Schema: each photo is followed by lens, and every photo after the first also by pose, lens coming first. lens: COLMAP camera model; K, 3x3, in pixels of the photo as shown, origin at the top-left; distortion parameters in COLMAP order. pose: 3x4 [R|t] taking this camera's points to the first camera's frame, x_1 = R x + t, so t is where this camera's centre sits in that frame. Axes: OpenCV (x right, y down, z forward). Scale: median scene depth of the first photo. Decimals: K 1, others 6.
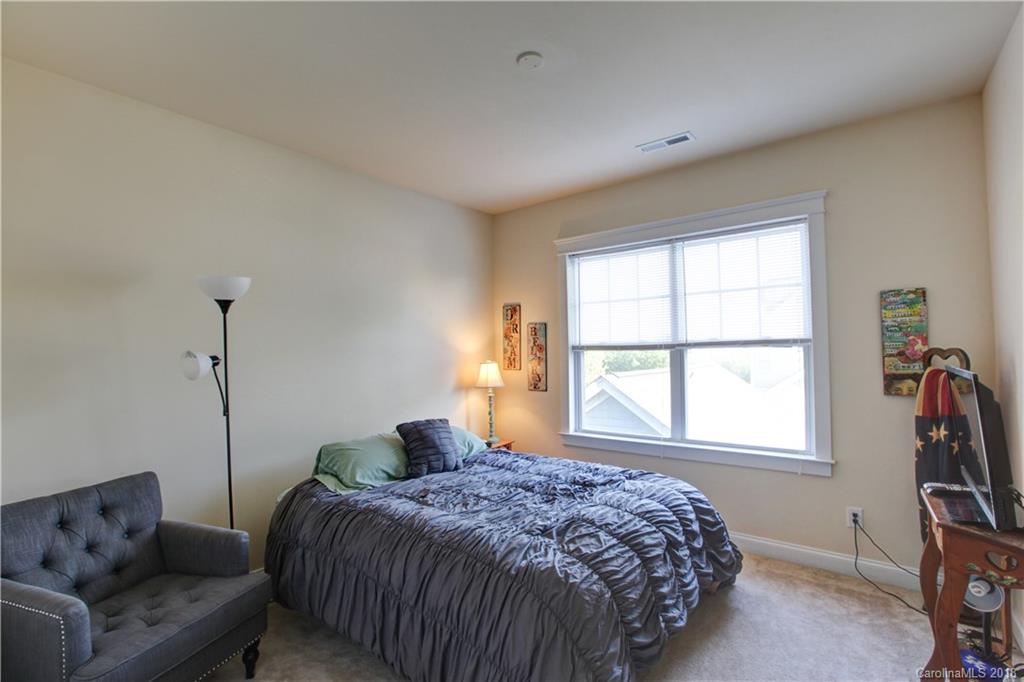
lens RADIAL K [[464.0, 0, 508.5], [0, 464.0, 339.9], [0, 0, 1]] dist [-0.052299, 0.016431]
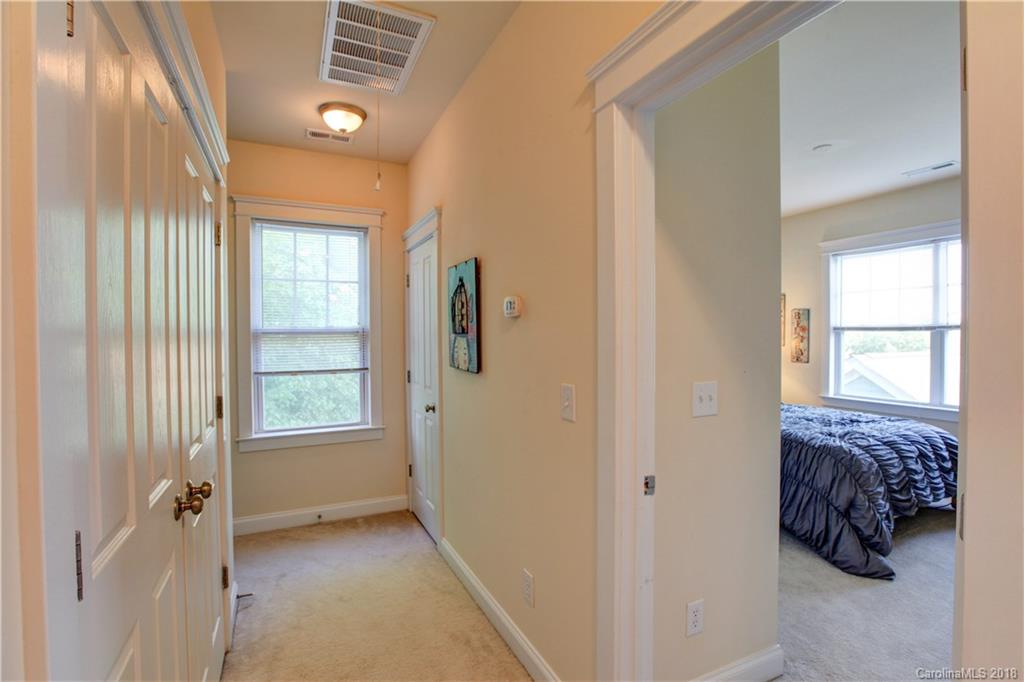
lens RADIAL K [[464.0, 0, 506.3], [0, 464.0, 341.5], [0, 0, 1]] dist [-0.052299, 0.016431]
pose [[0.906592, 0.016525, -0.421684, -0.245997], [0.002582, 0.998997, 0.044699, -0.009398], [0.422000, -0.041613, 0.905641, -0.813566]]
